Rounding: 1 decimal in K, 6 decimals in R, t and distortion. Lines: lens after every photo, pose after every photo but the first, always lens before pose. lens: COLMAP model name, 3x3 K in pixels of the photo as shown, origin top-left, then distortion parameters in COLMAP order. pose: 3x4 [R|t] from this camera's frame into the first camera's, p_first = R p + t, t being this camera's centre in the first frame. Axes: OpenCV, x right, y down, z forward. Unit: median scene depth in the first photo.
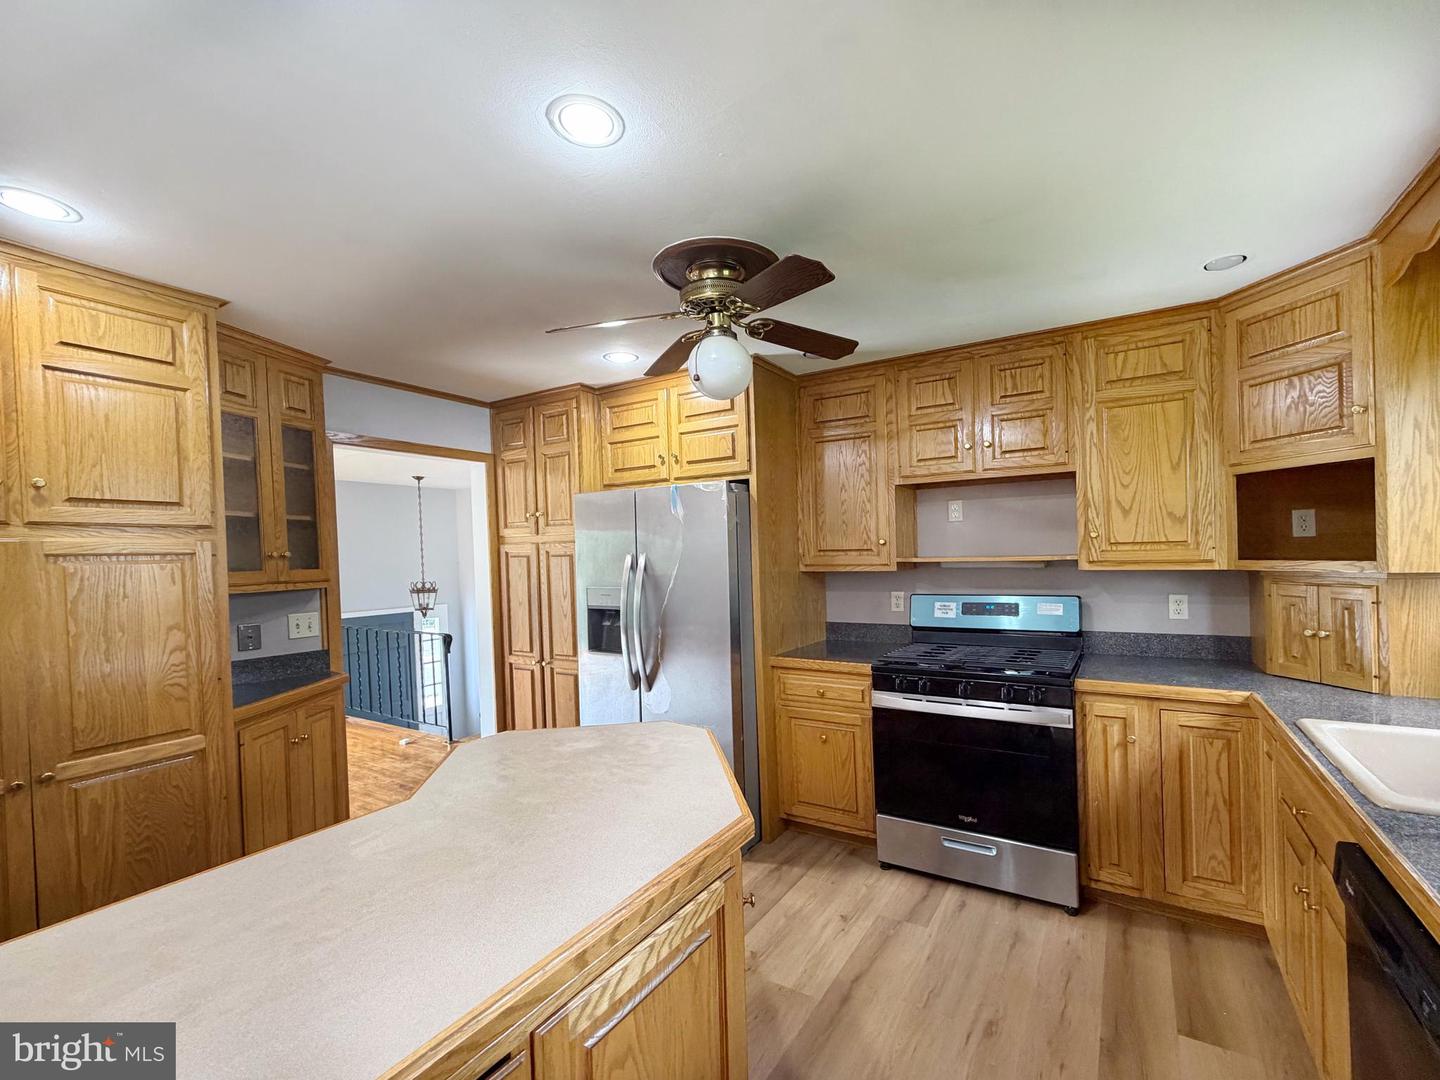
lens RADIAL K [[631.4, 0, 664.4], [0, 631.4, 559.1], [0, 0, 1]] dist [0.000635, 0.000098]
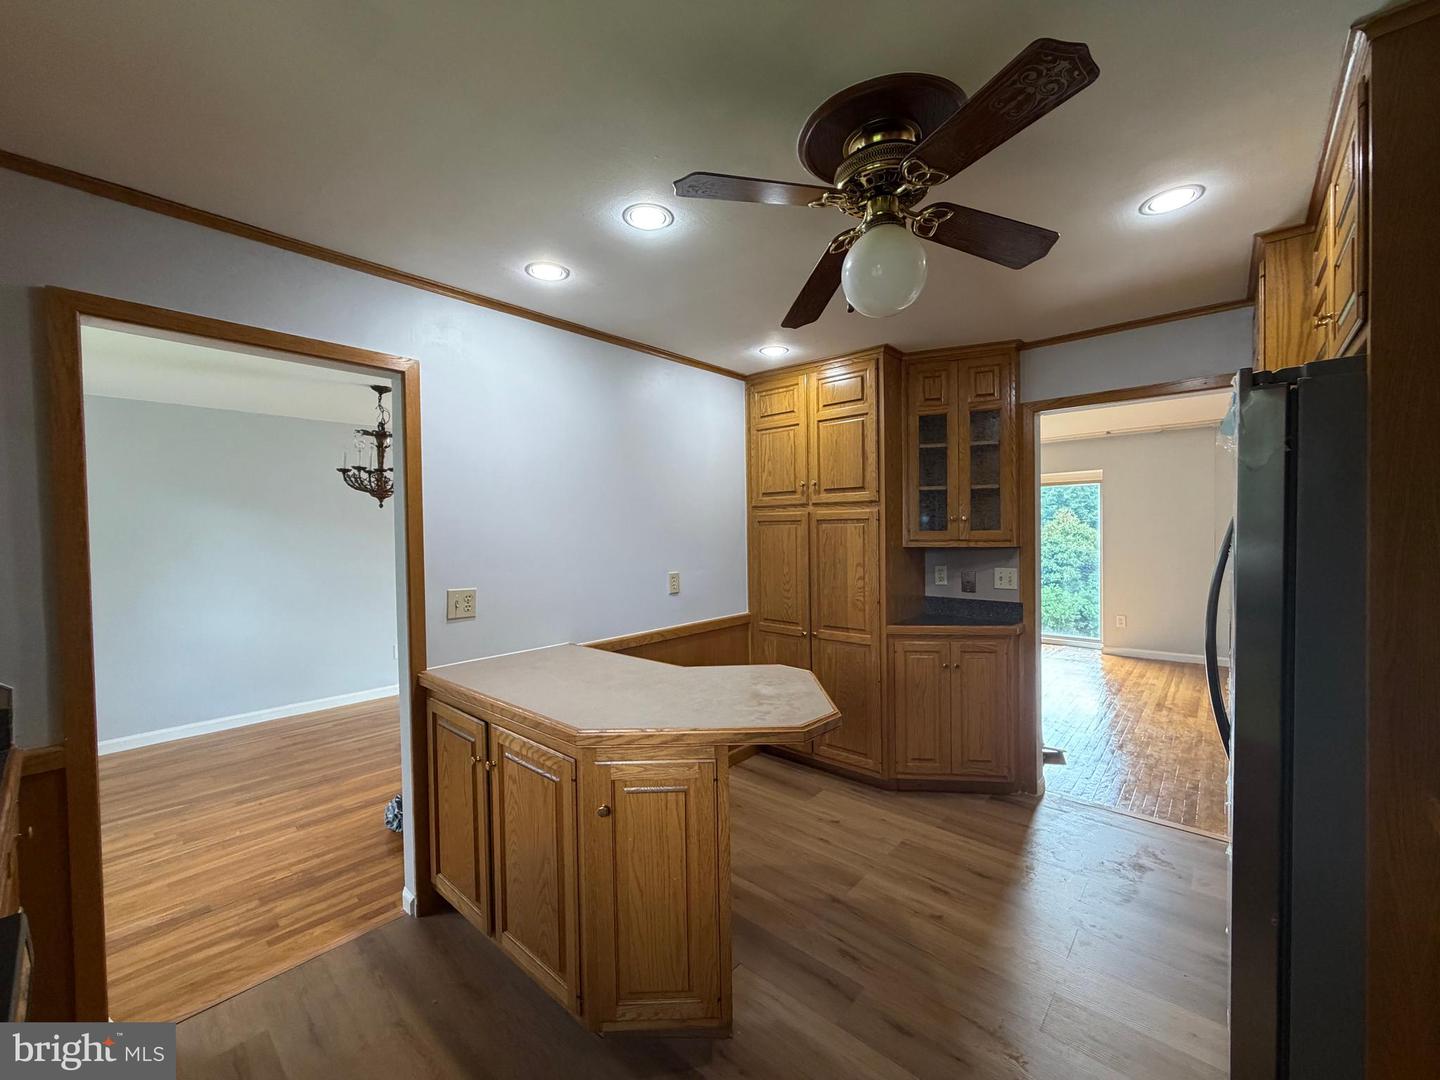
lens RADIAL K [[657.1, 0, 793.2], [0, 657.1, 544.8], [0, 0, 1]] dist [-0.000269, -0.000097]
pose [[-0.106993, 0.050645, -0.992969, 0.702724], [0.010325, 0.998705, 0.049825, -0.022021], [0.994206, -0.004922, -0.107377, 0.787098]]
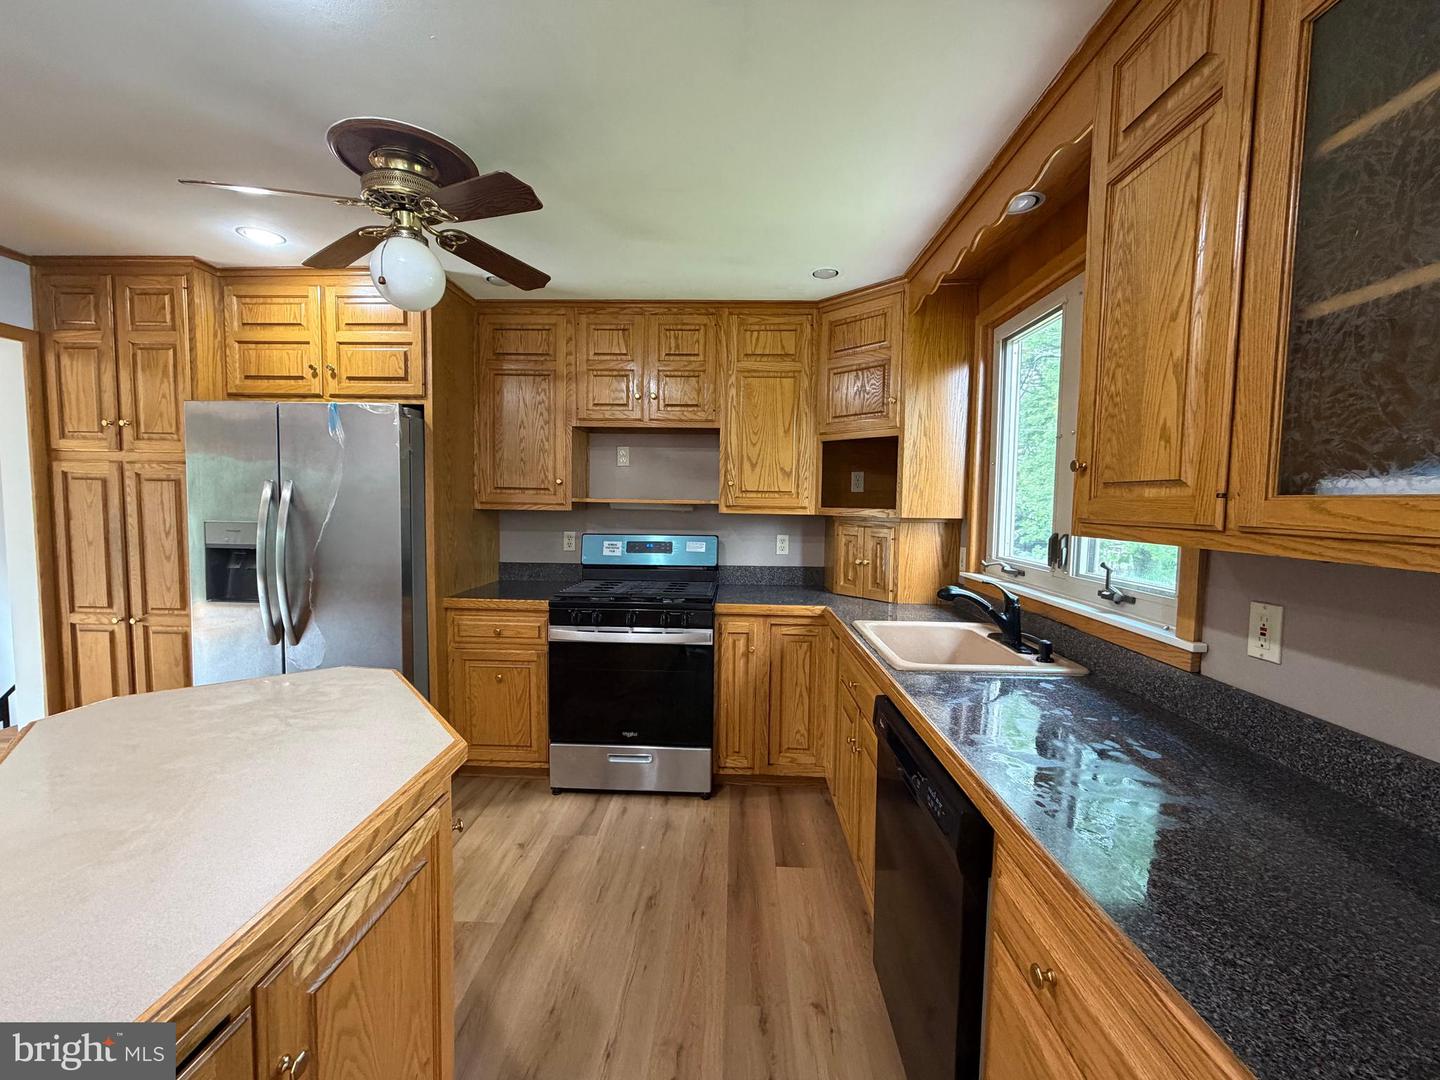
lens RADIAL K [[665.2, 0, 673.9], [0, 665.2, 544.1], [0, 0, 1]] dist [-0.000554, -0.000570]
pose [[0.857591, 0.000480, 0.514332, -0.058364], [-0.030037, 0.998340, 0.049152, 0.018283], [-0.513455, -0.057601, 0.856181, -0.024036]]
